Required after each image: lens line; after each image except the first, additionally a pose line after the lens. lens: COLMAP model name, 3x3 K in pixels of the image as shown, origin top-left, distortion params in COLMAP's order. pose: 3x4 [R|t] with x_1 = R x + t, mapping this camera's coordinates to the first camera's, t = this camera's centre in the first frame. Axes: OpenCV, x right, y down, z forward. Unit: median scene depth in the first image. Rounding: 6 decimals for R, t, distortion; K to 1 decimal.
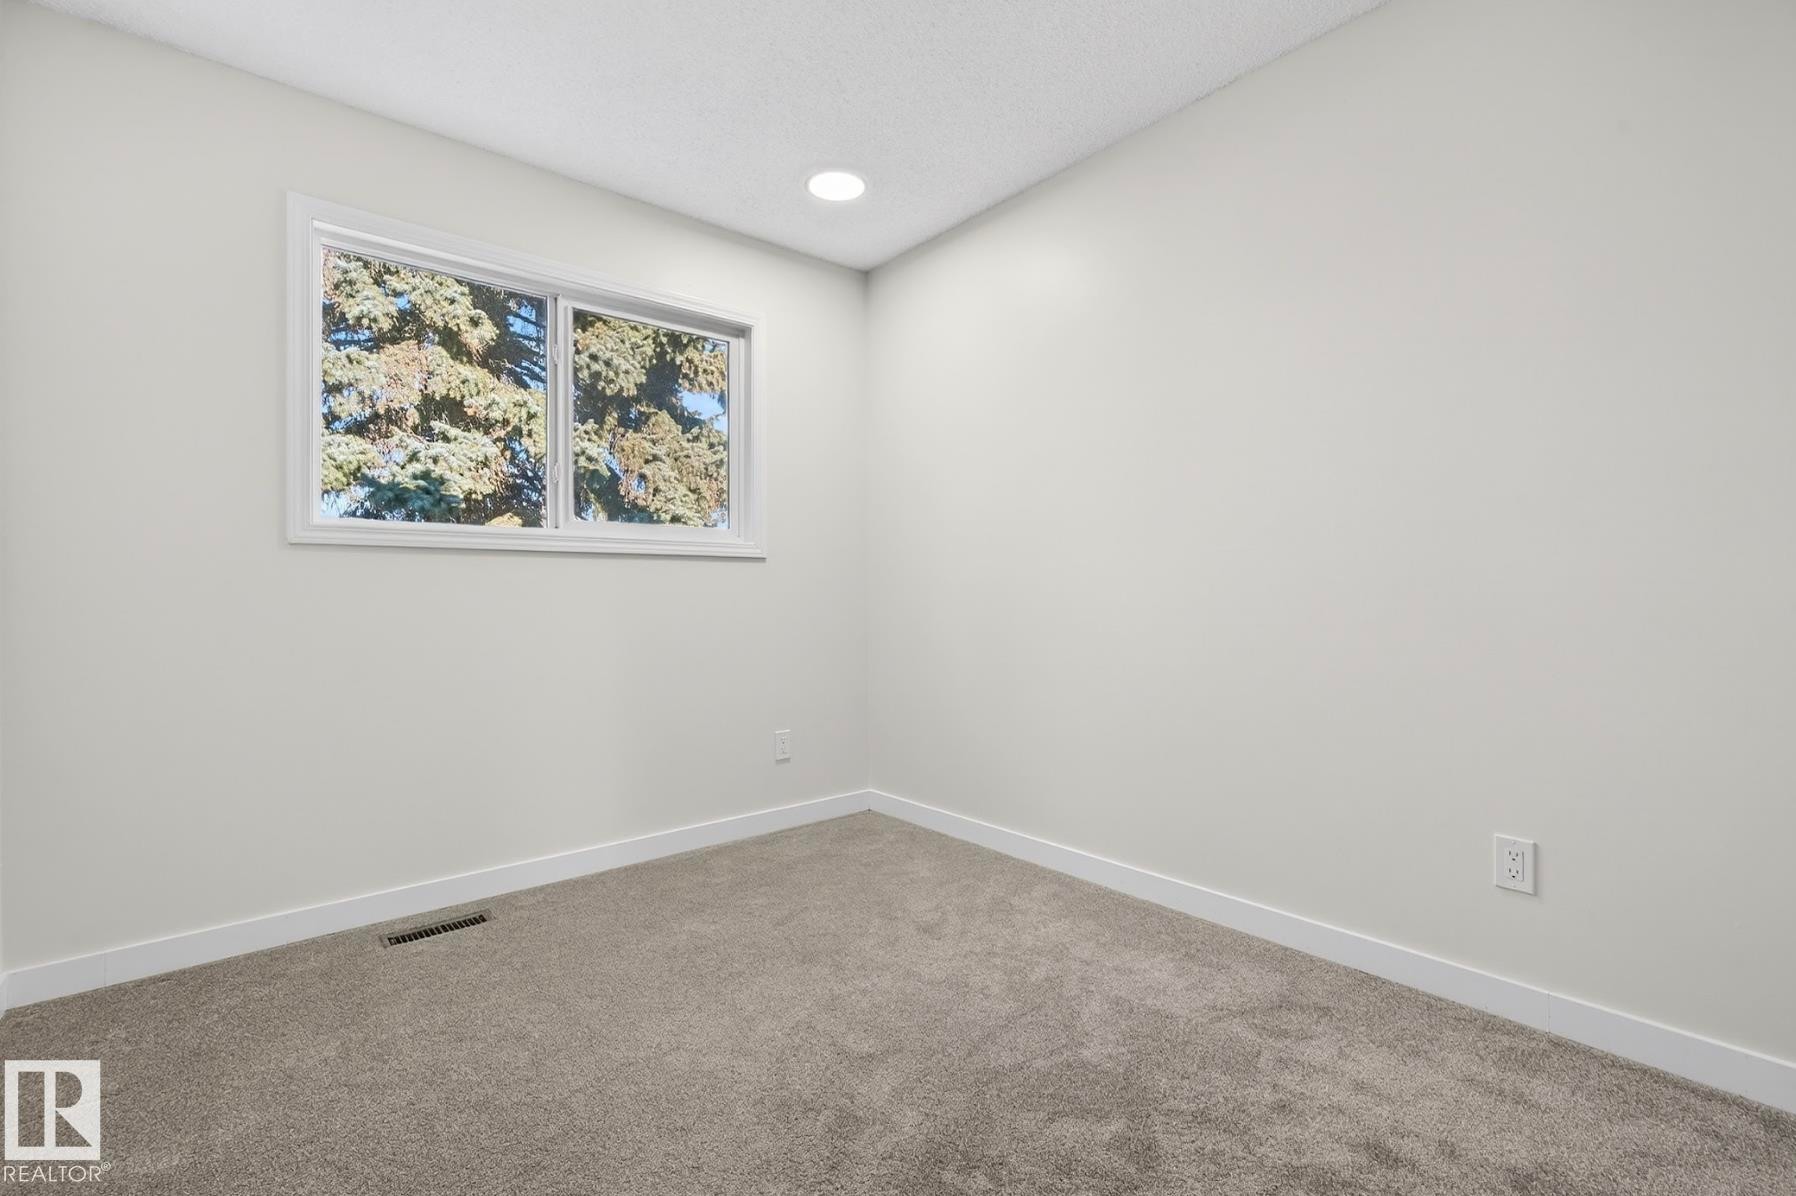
lens RADIAL K [[778.5, 0, 900.0], [0, 778.5, 597.5], [0, 0, 1]] dist [-0.000781, -0.000043]
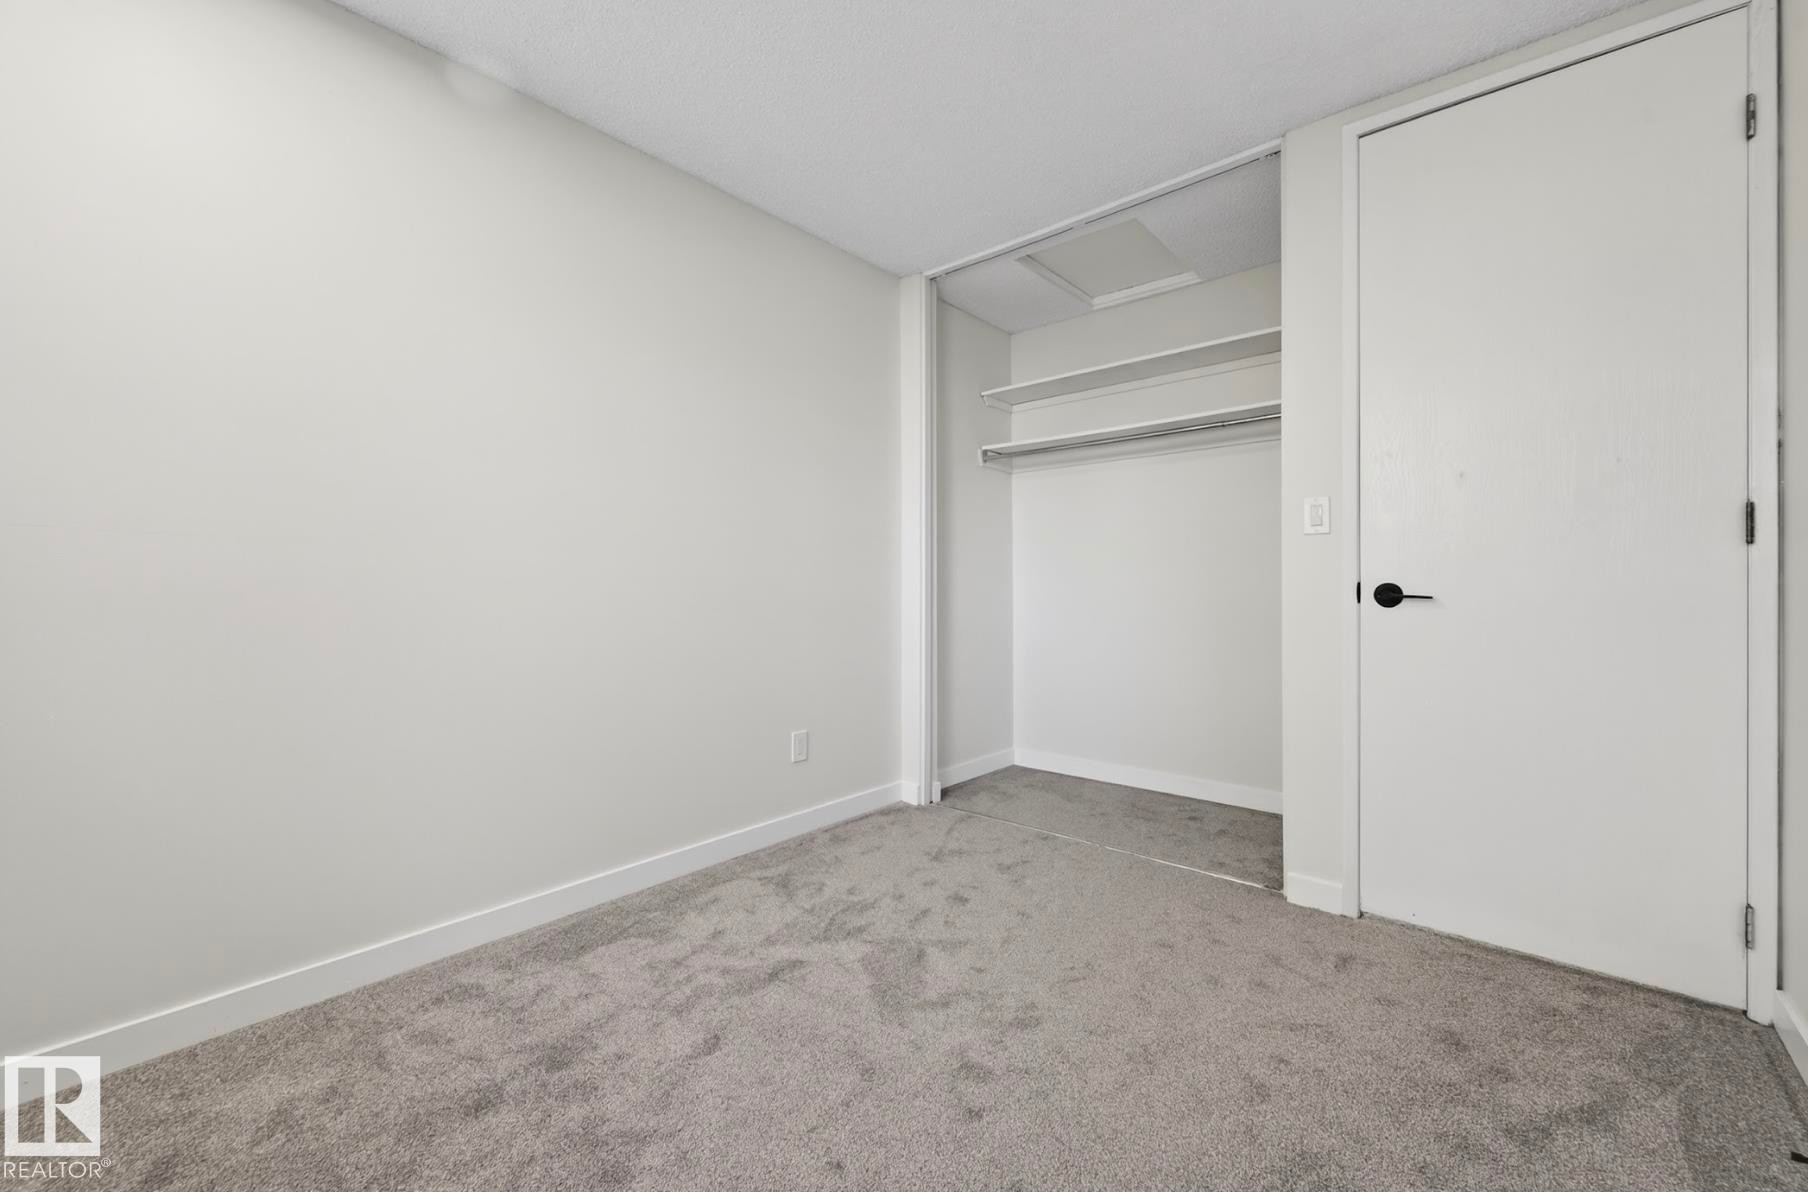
lens RADIAL K [[711.7, 0, 906.5], [0, 711.7, 596.5], [0, 0, 1]] dist [0.003629, 0.000116]
pose [[-0.157891, -0.003277, 0.987451, -0.729341], [0.003375, 0.999987, 0.003858, -0.004394], [-0.987451, 0.003941, -0.157878, 0.868231]]
